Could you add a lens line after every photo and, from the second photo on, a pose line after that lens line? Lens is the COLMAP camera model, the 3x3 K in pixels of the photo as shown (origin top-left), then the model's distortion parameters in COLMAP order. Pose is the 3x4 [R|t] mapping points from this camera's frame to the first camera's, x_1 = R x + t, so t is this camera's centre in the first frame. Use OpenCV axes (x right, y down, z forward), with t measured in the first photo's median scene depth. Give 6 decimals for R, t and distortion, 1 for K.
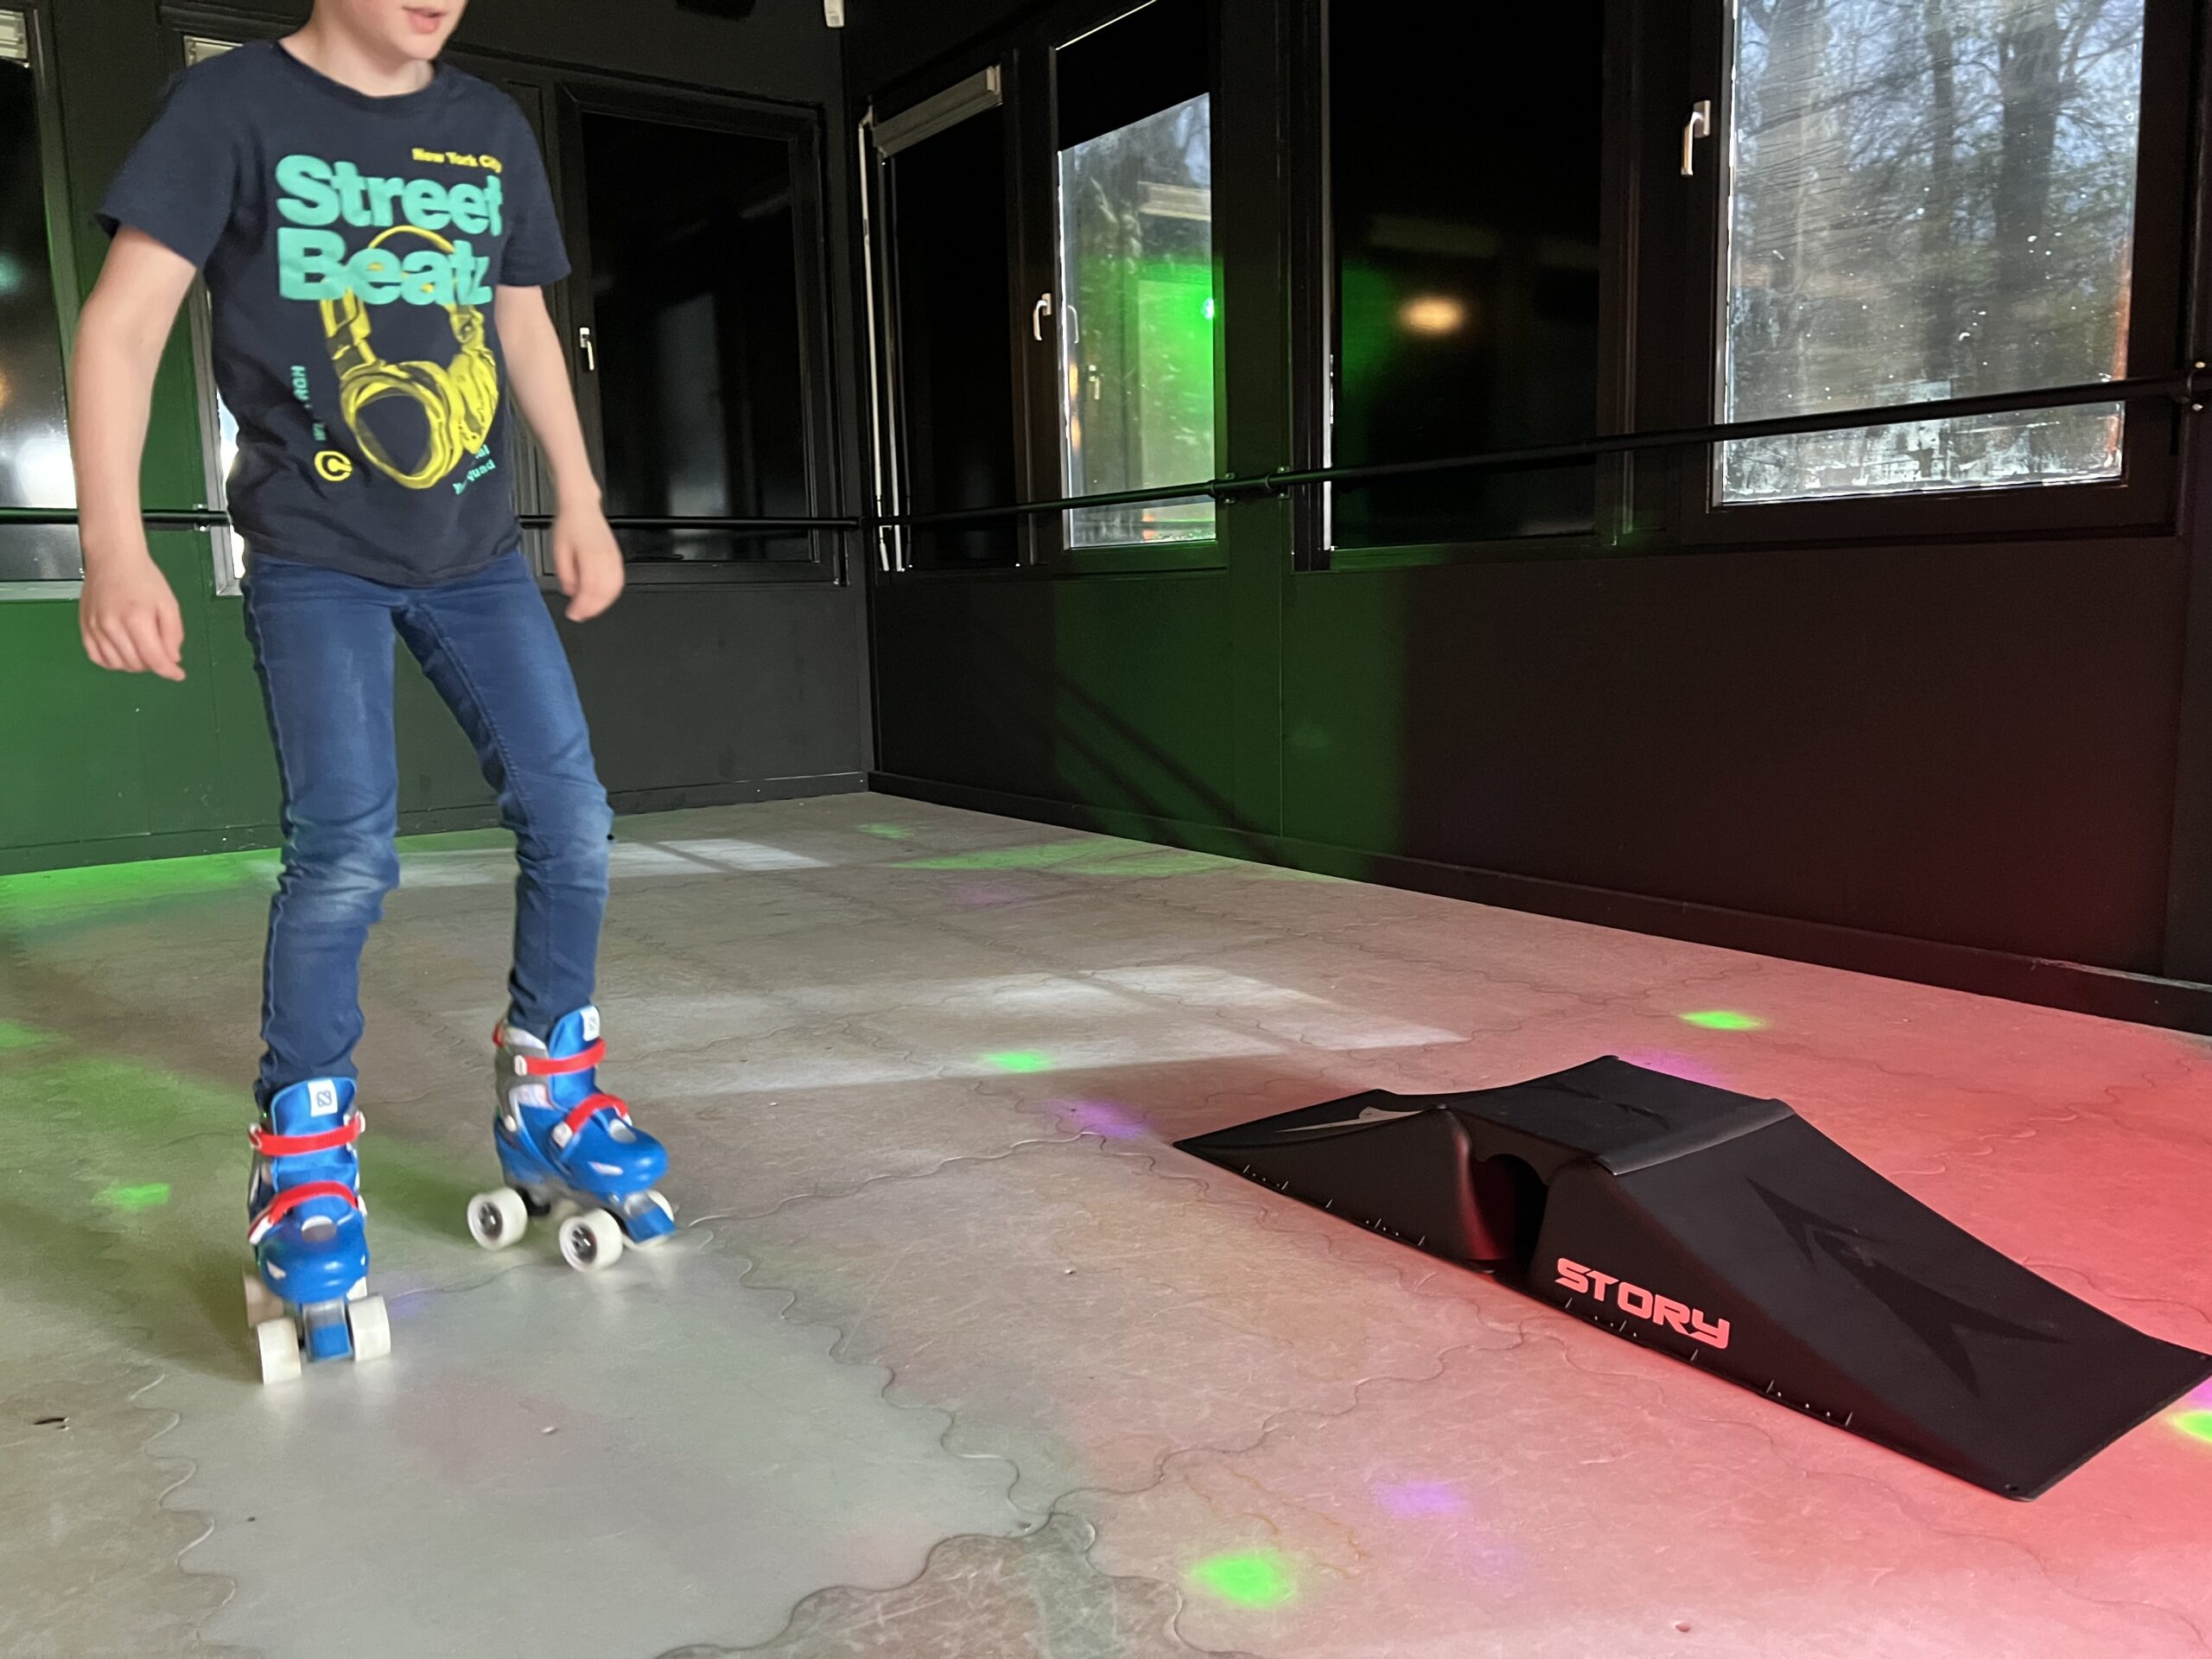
lens RADIAL K [[1647.3, 0, 1134.0], [0, 1647.3, 838.8], [0, 0, 1]] dist [0.060106, -0.071825]
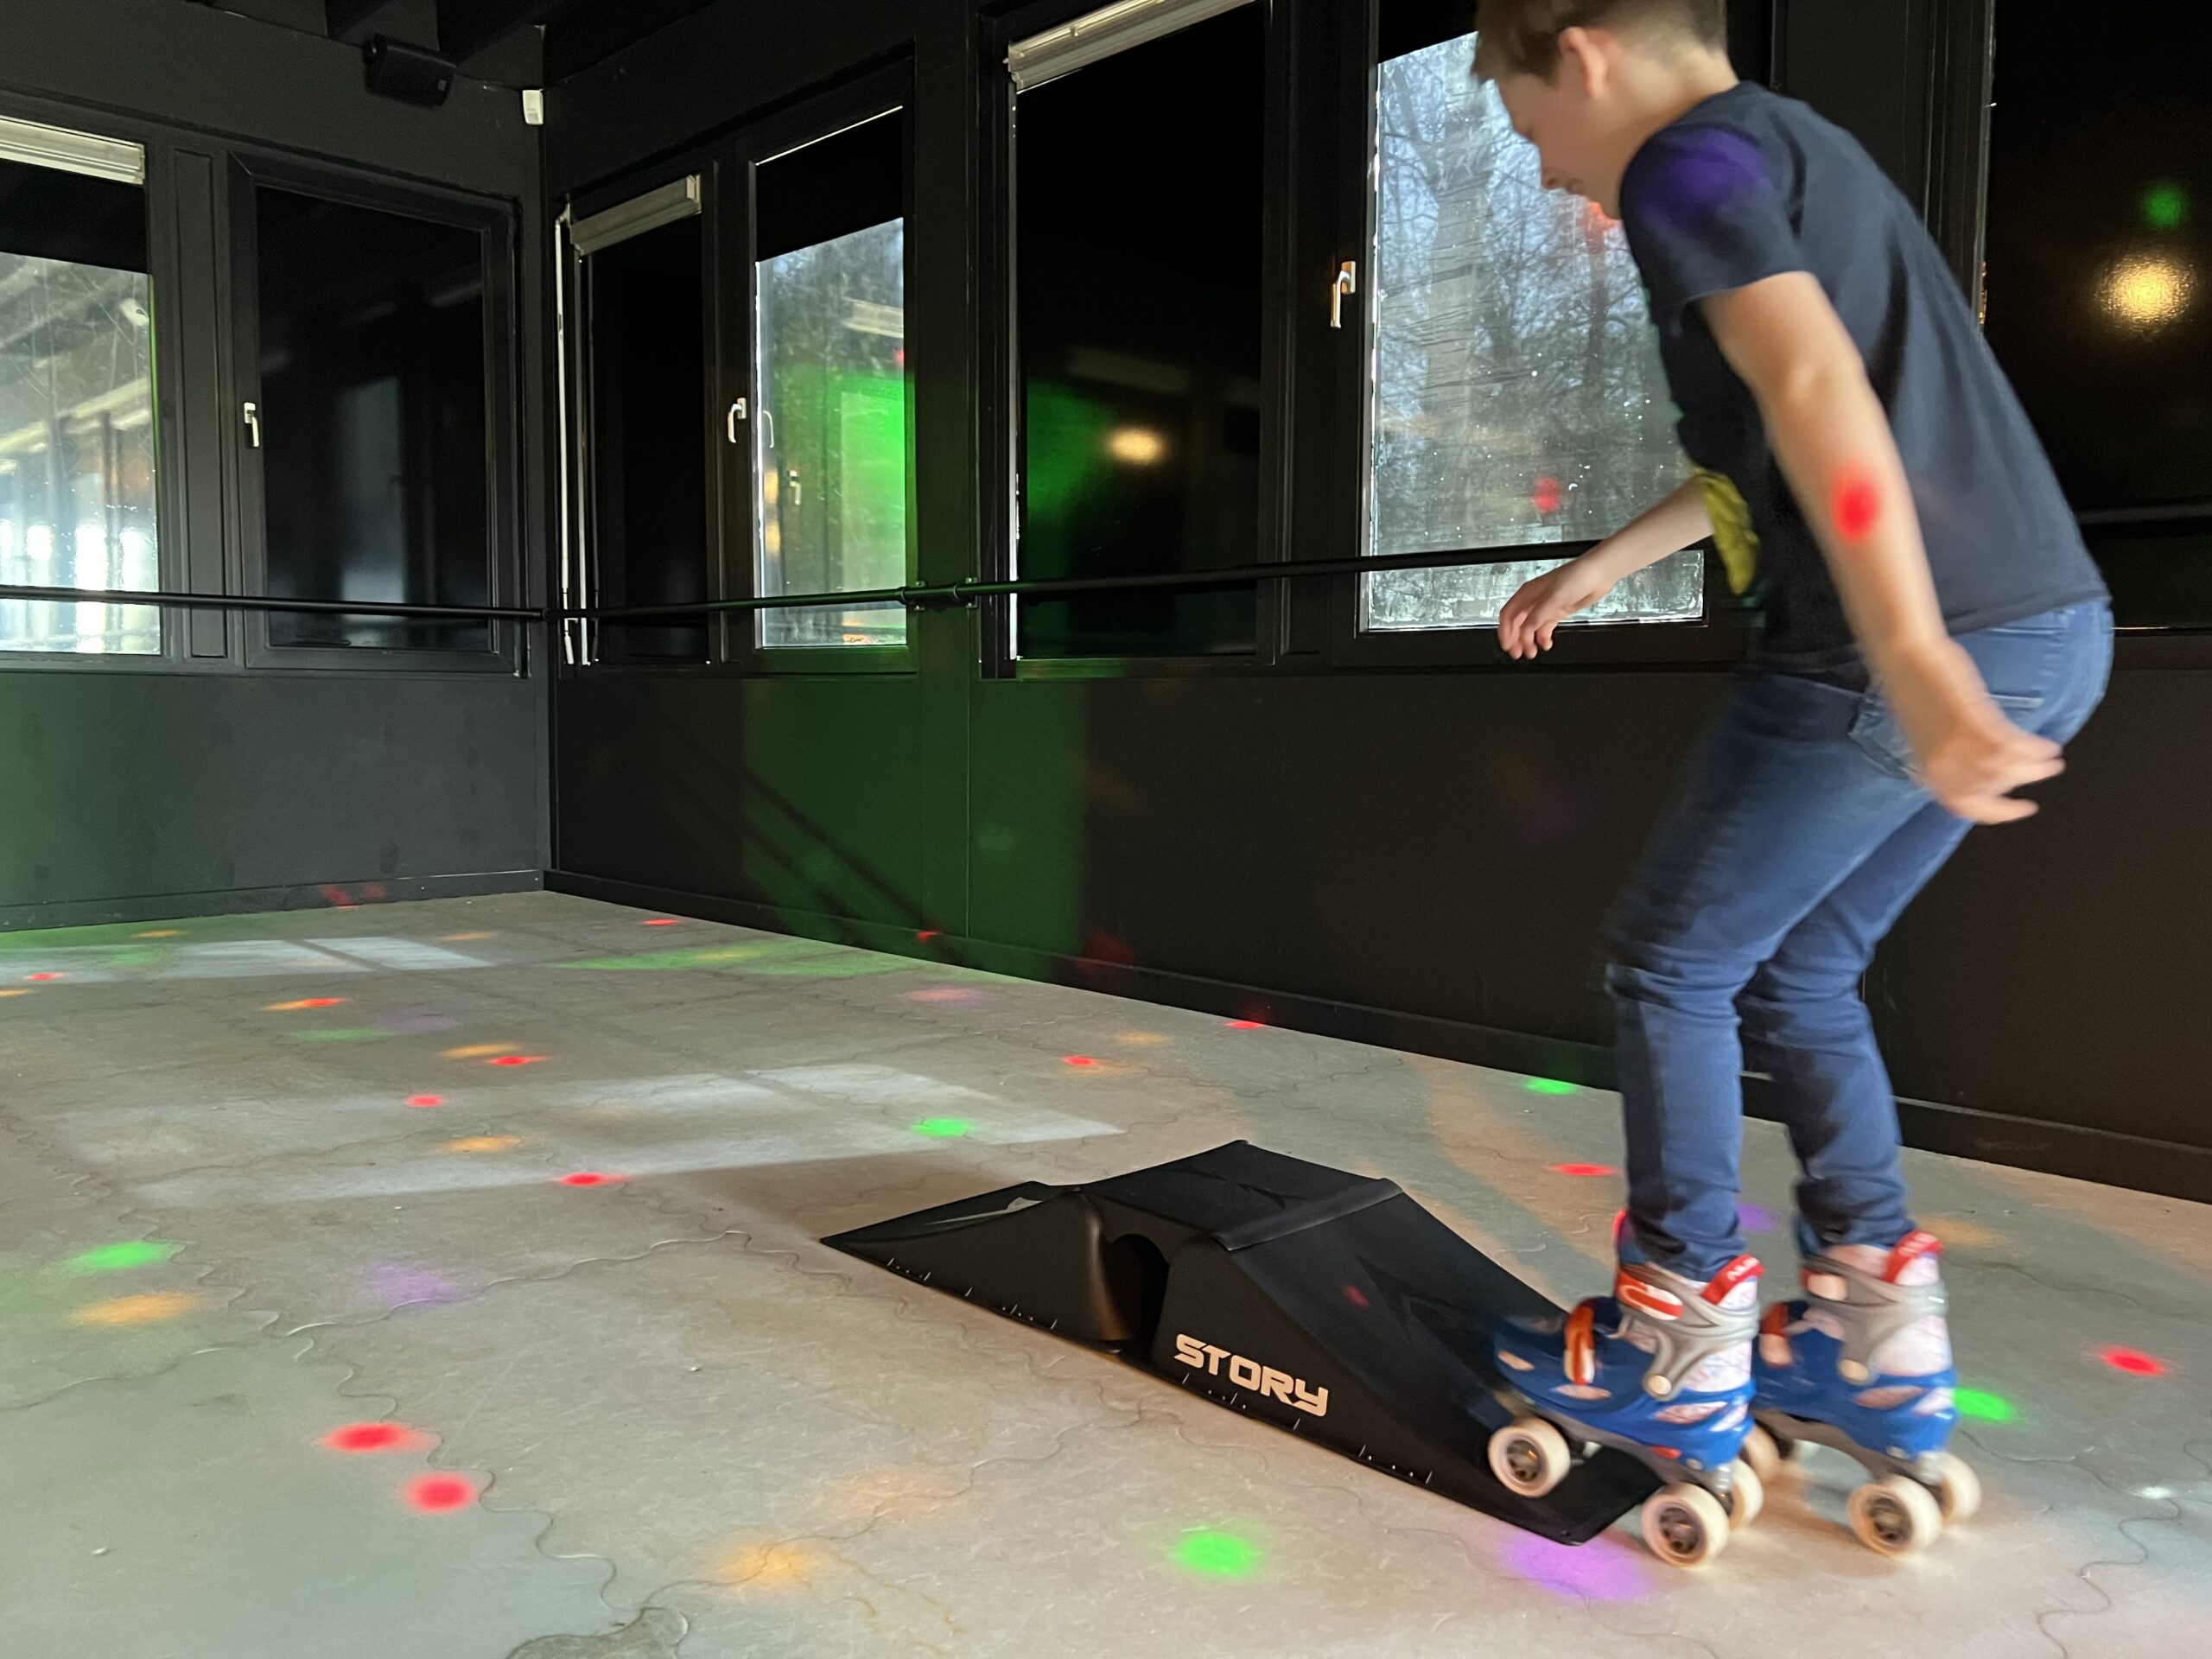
lens RADIAL K [[1647.3, 0, 1110.1], [0, 1647.3, 832.9], [0, 0, 1]] dist [0.060106, -0.071825]
pose [[0.987340, 0.019888, 0.157364, 0.023260], [-0.008811, 0.997453, -0.070775, 0.006874], [-0.158371, 0.068492, 0.985001, -0.016741]]
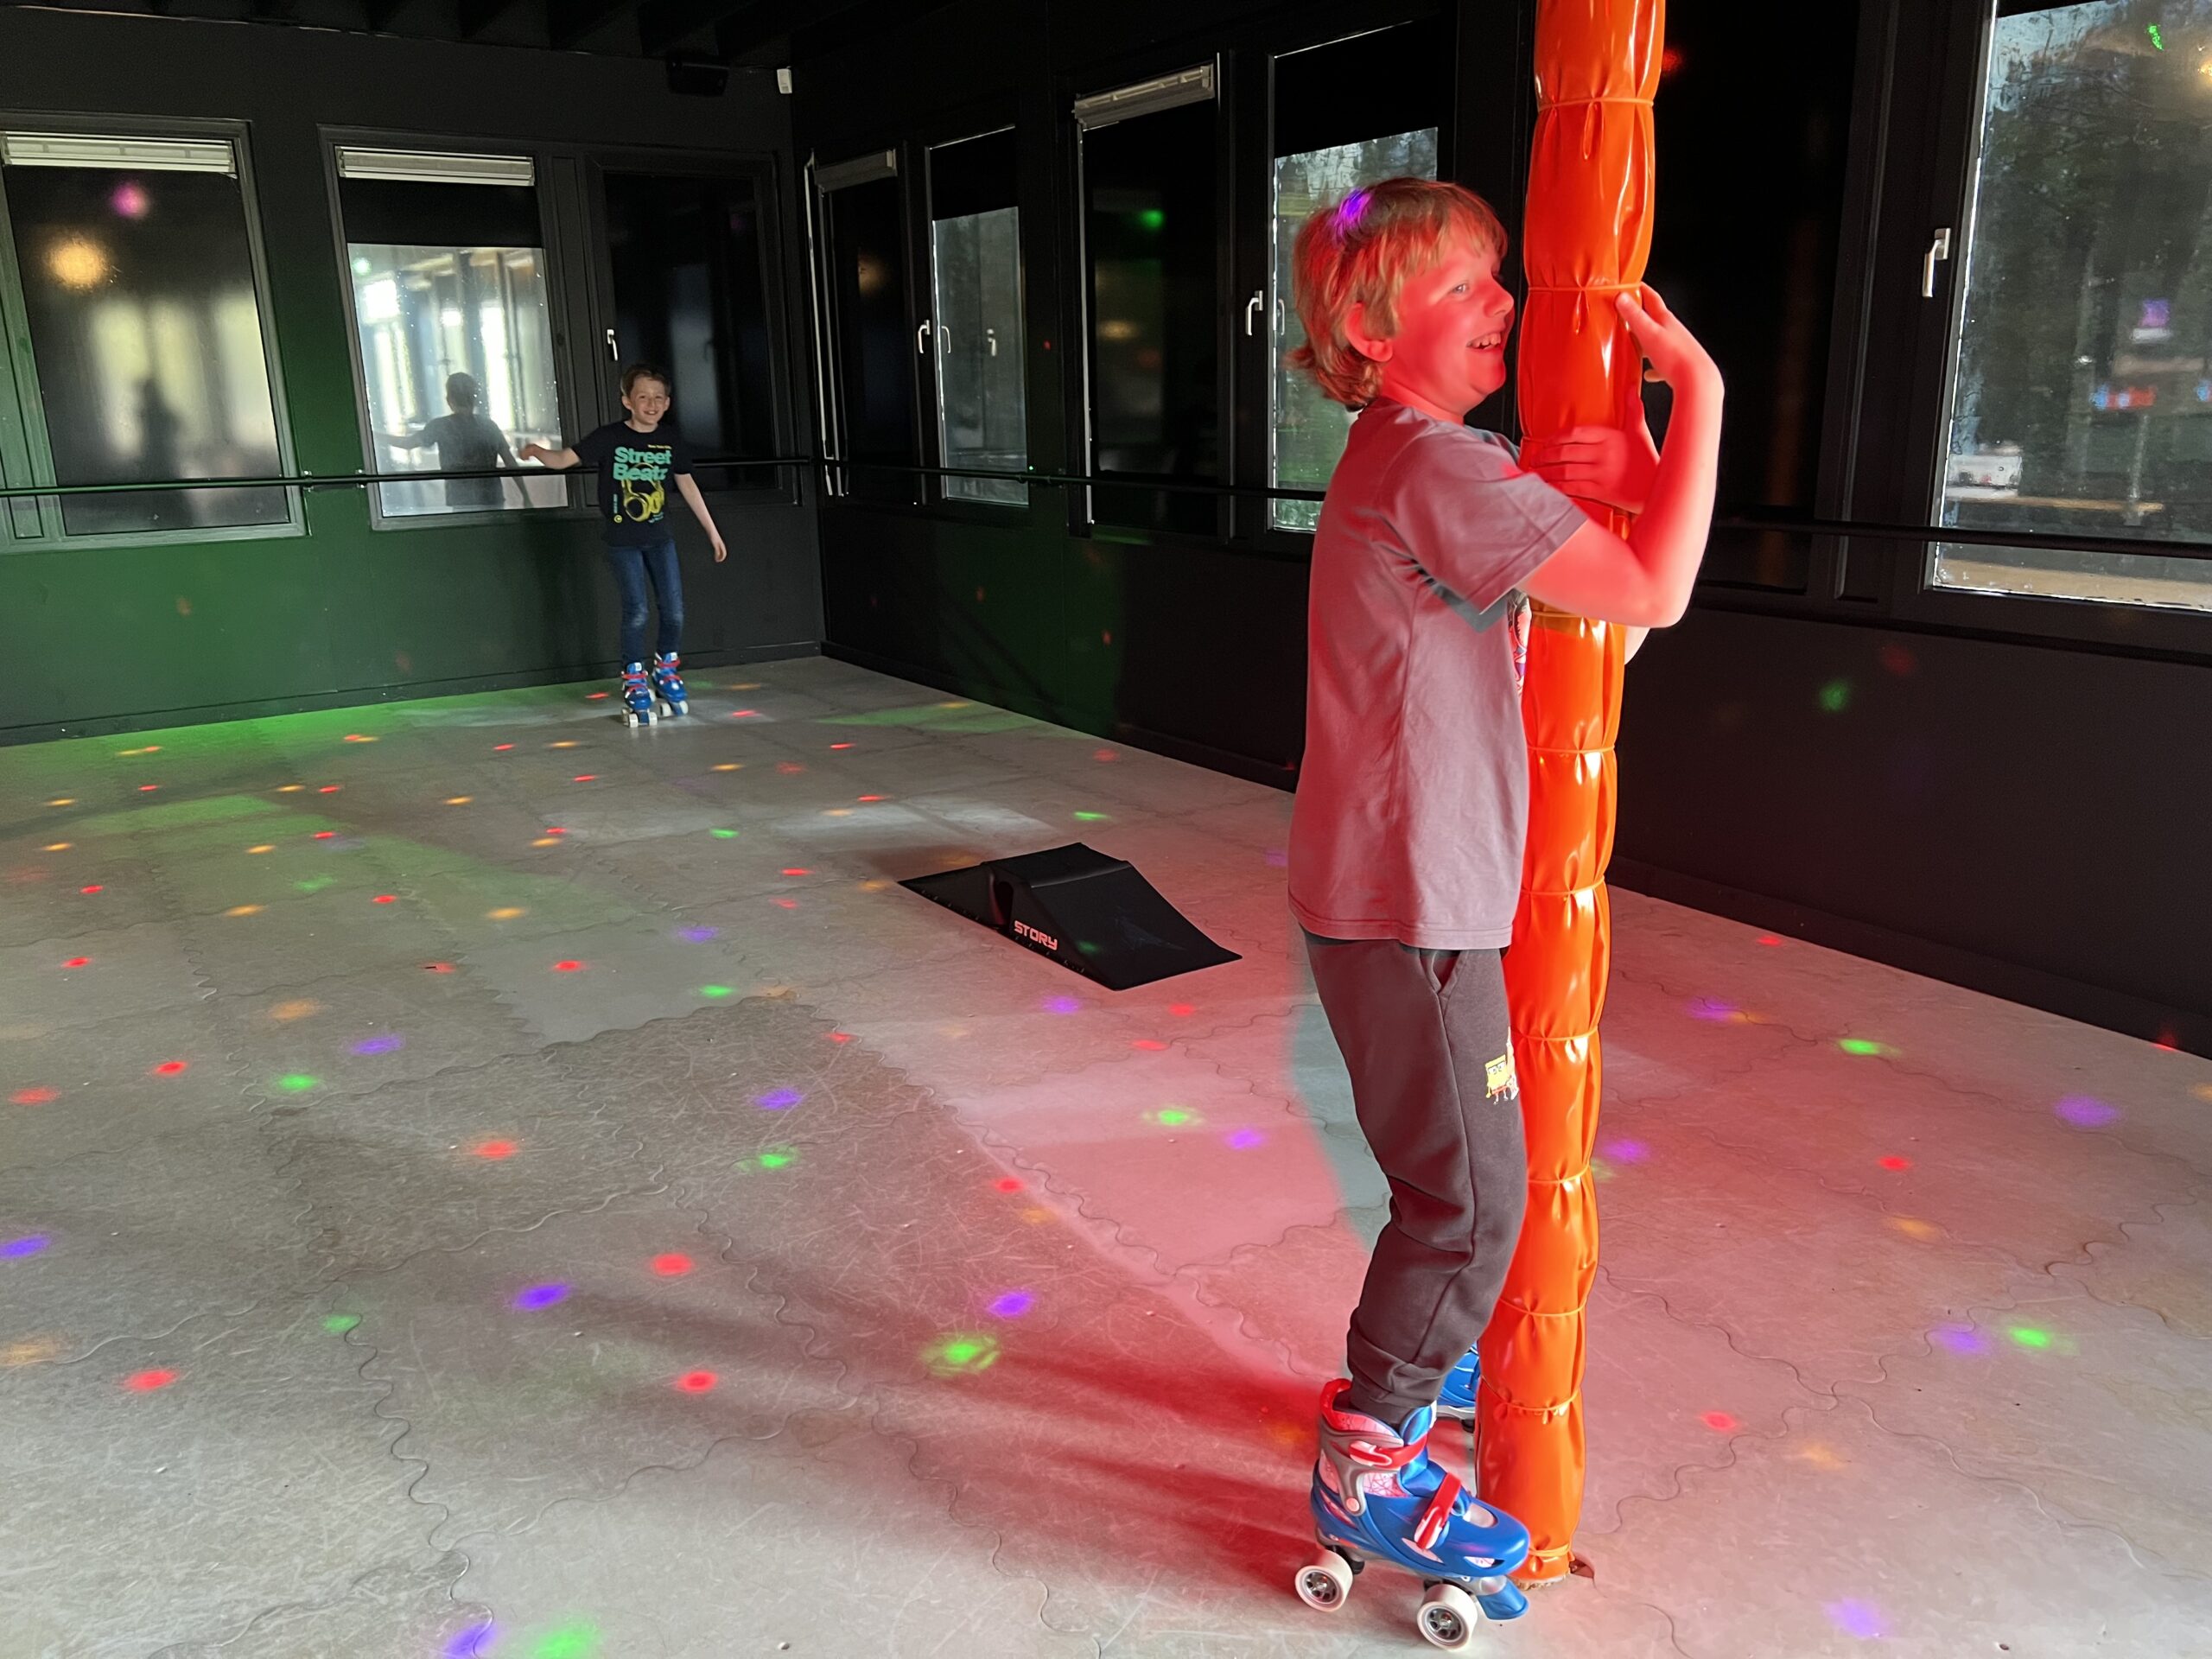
lens RADIAL K [[1647.3, 0, 1095.2], [0, 1647.3, 839.0], [0, 0, 1]] dist [0.060106, -0.071825]
pose [[0.999072, 0.012930, -0.041082, 0.243480], [-0.007901, 0.992707, 0.120297, -0.085587], [0.042338, -0.119861, 0.991888, -0.731504]]
